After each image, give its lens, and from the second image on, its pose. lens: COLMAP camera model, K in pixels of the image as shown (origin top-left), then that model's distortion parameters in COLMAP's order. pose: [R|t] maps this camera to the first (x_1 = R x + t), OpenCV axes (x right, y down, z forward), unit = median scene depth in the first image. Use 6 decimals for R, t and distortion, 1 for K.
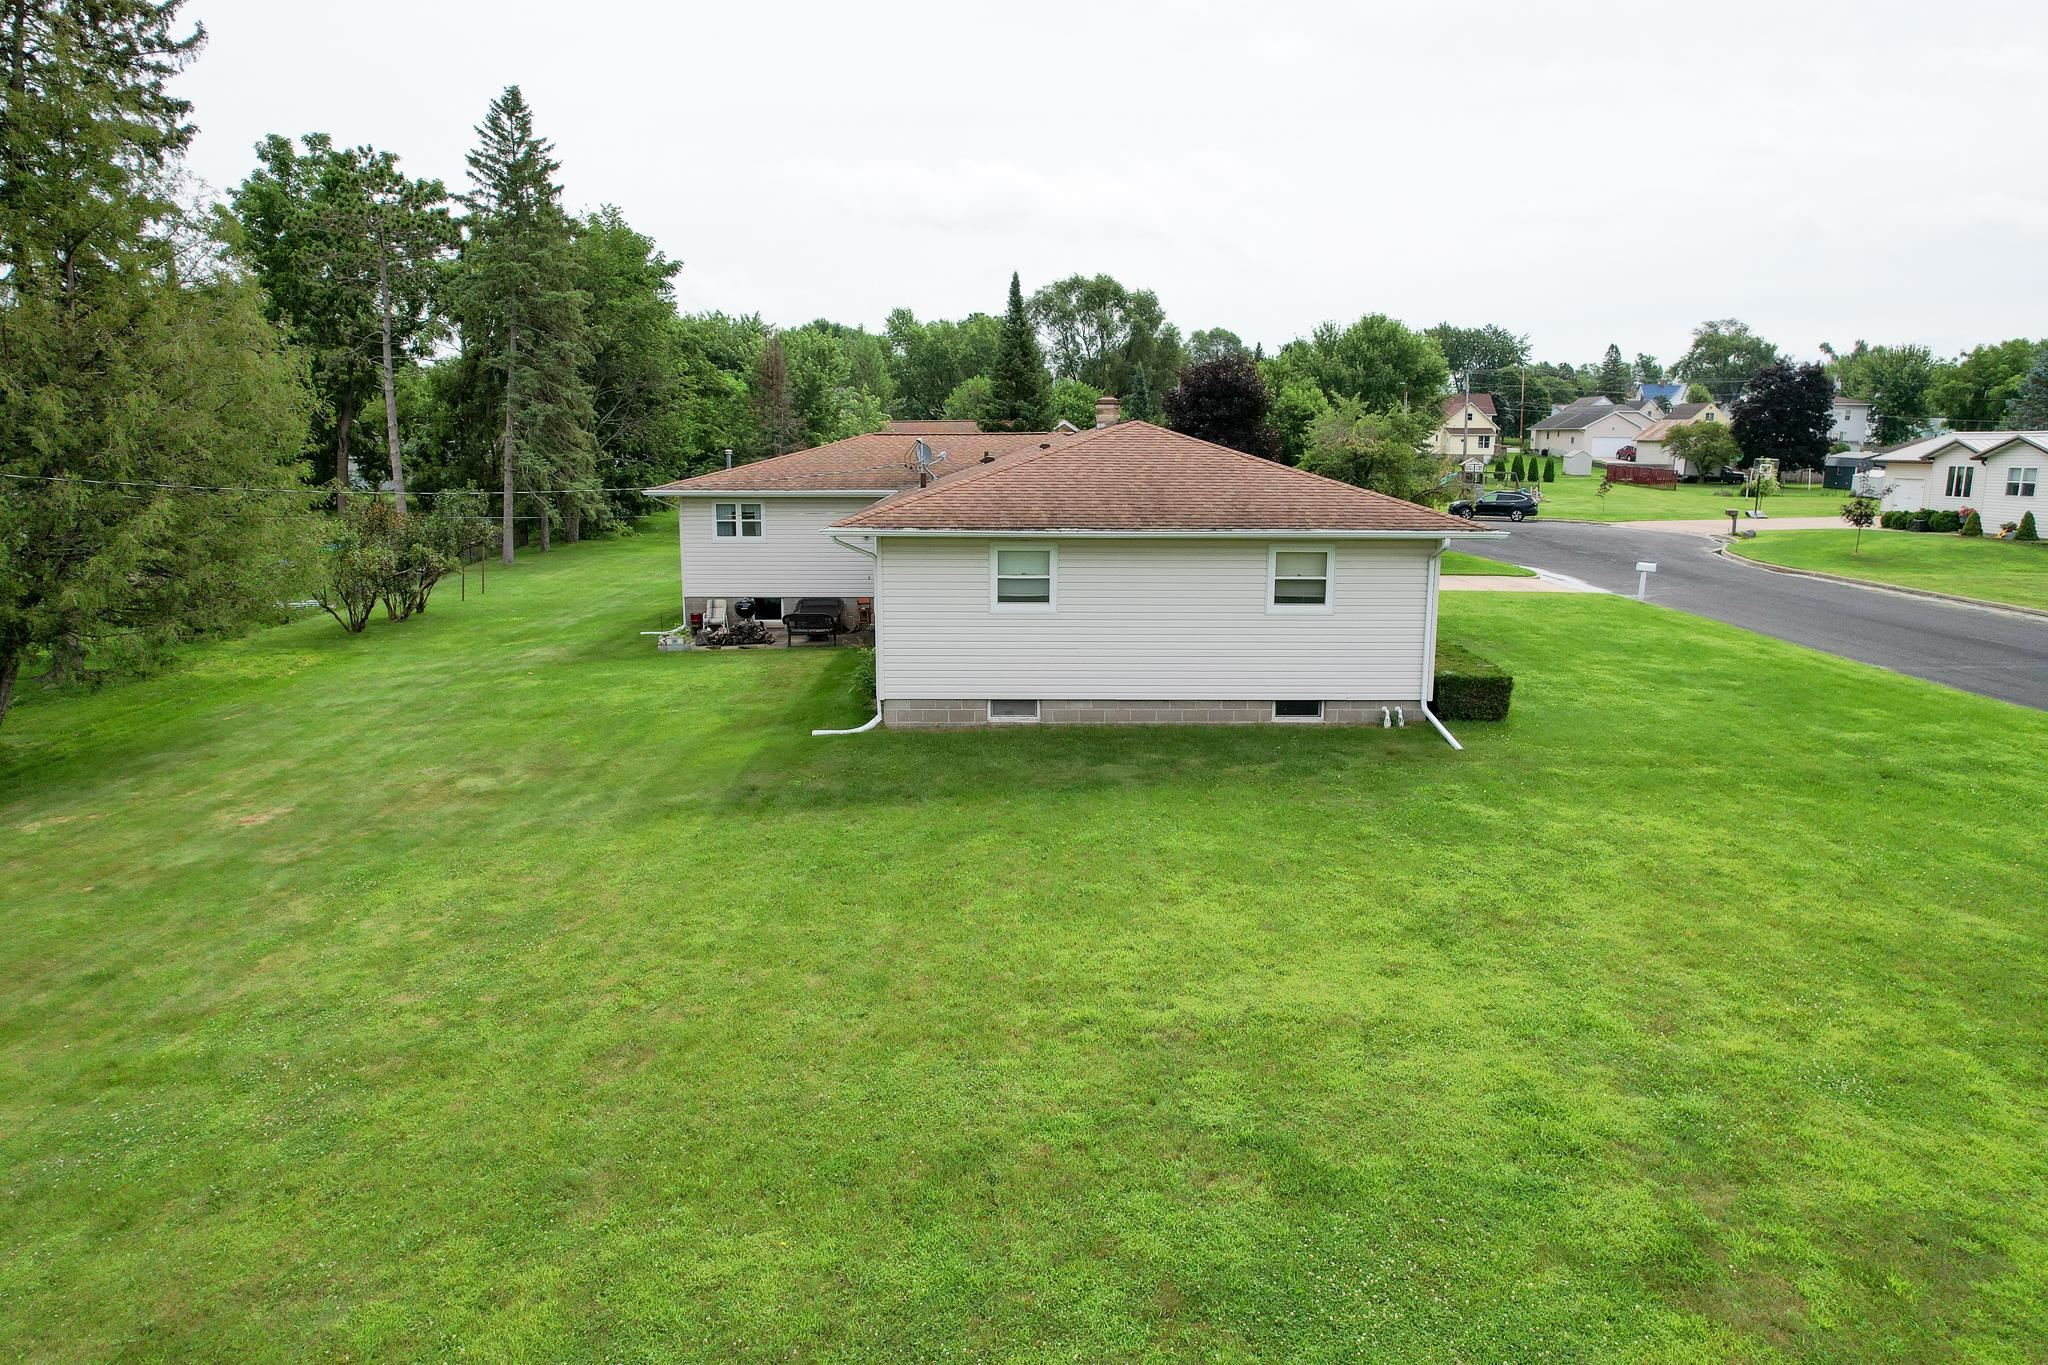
lens RADIAL K [[1306.2, 0, 1023.3], [0, 1306.2, 691.3], [0, 0, 1]] dist [-0.071007, 0.059761]
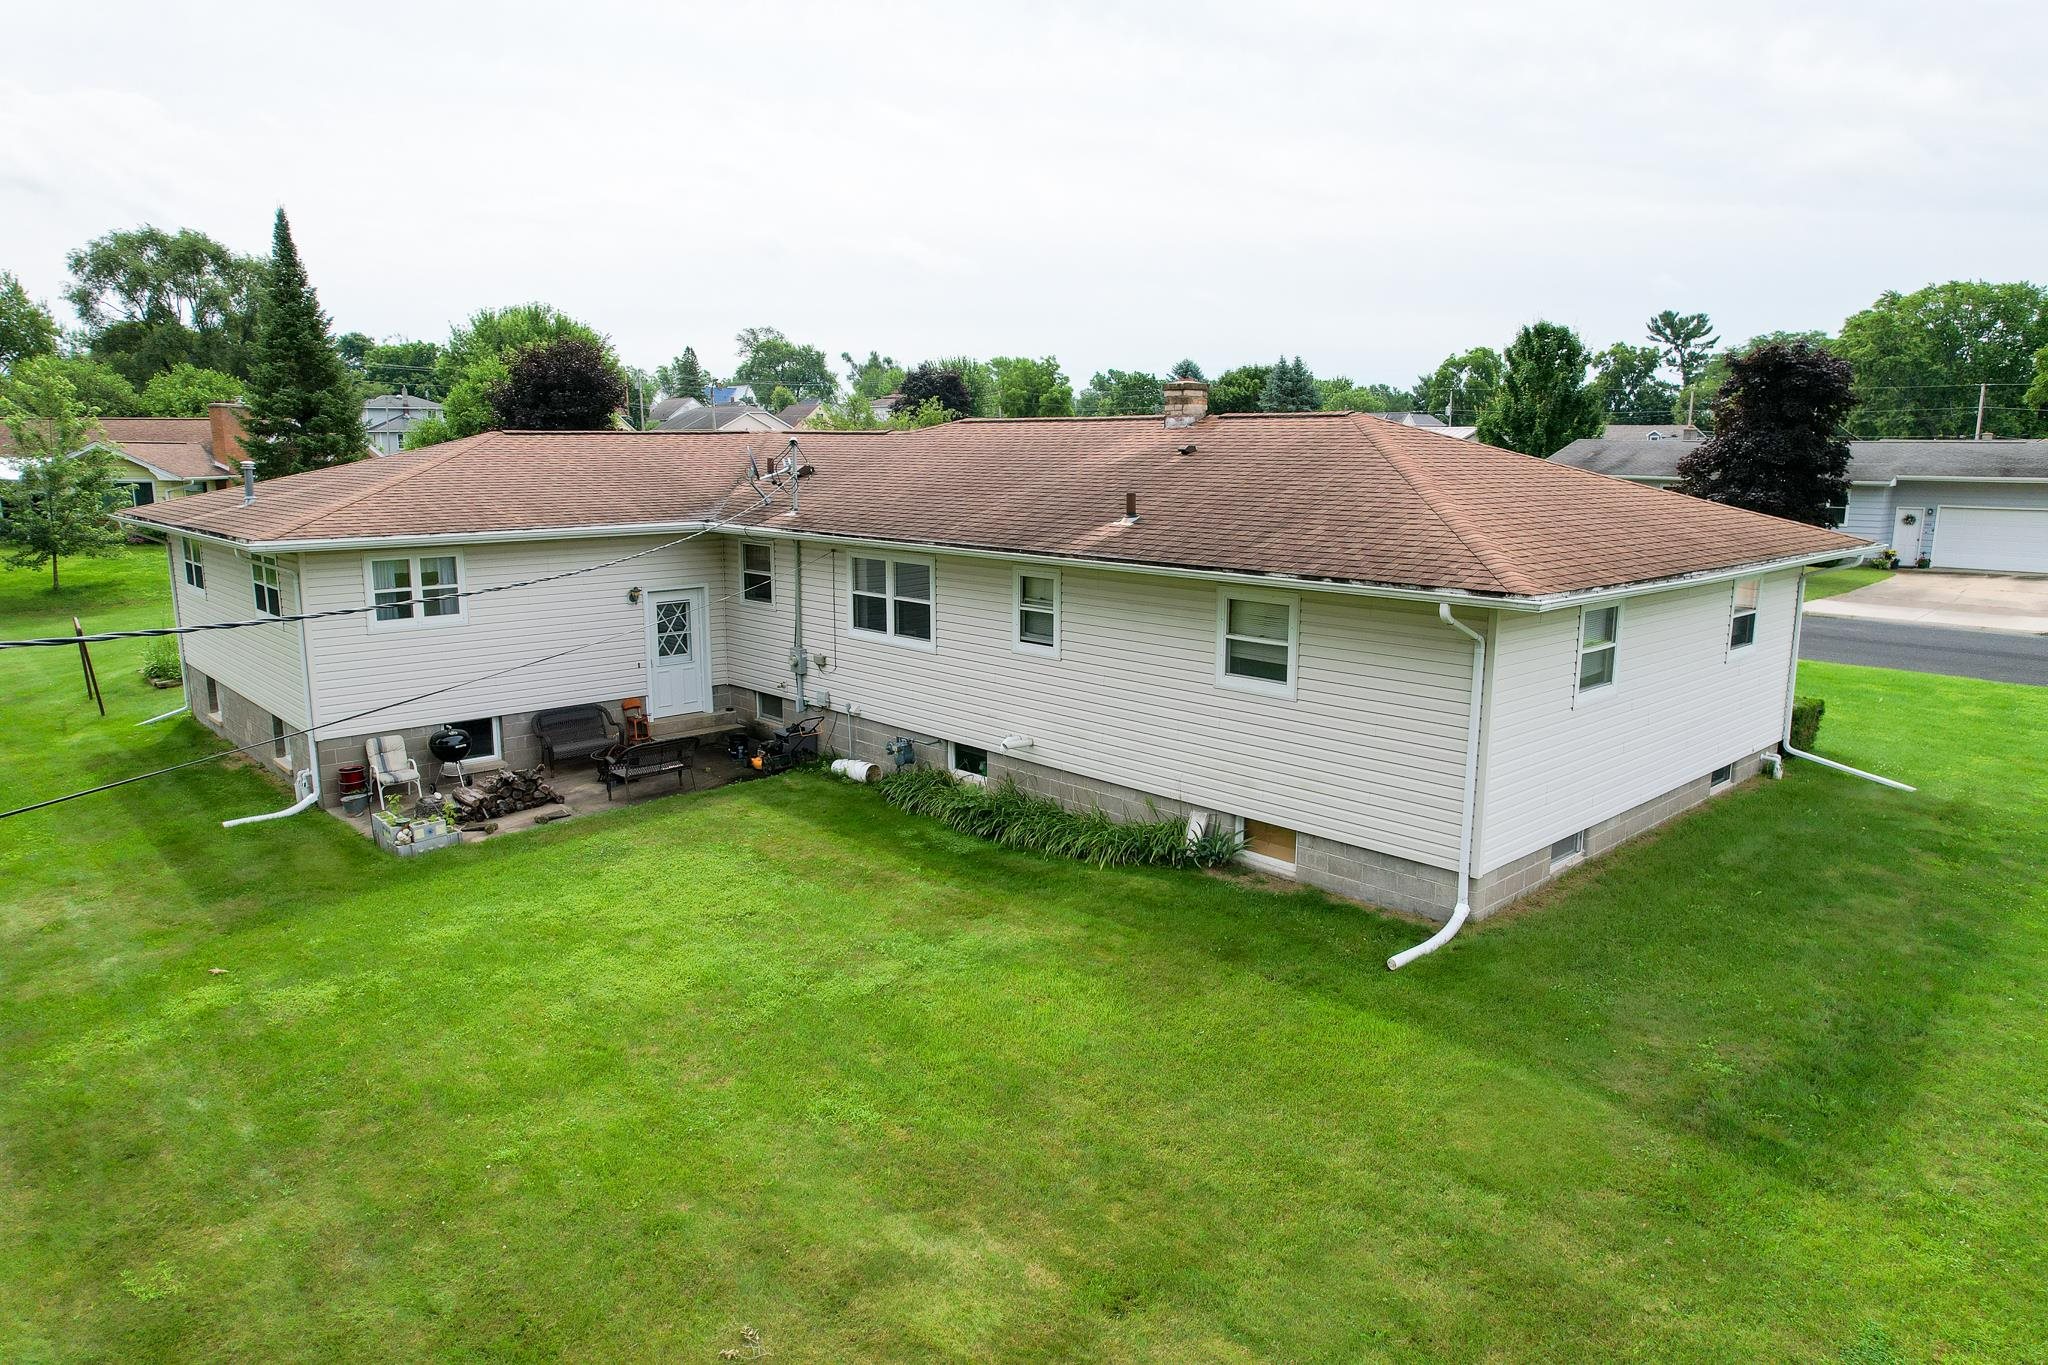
lens RADIAL K [[1306.2, 0, 1029.7], [0, 1306.2, 681.2], [0, 0, 1]] dist [-0.071007, 0.059761]
pose [[0.738131, -0.120802, 0.663754, -0.657959], [0.126403, 0.991179, 0.039826, -0.135891], [-0.662711, 0.054504, 0.746890, 0.705010]]
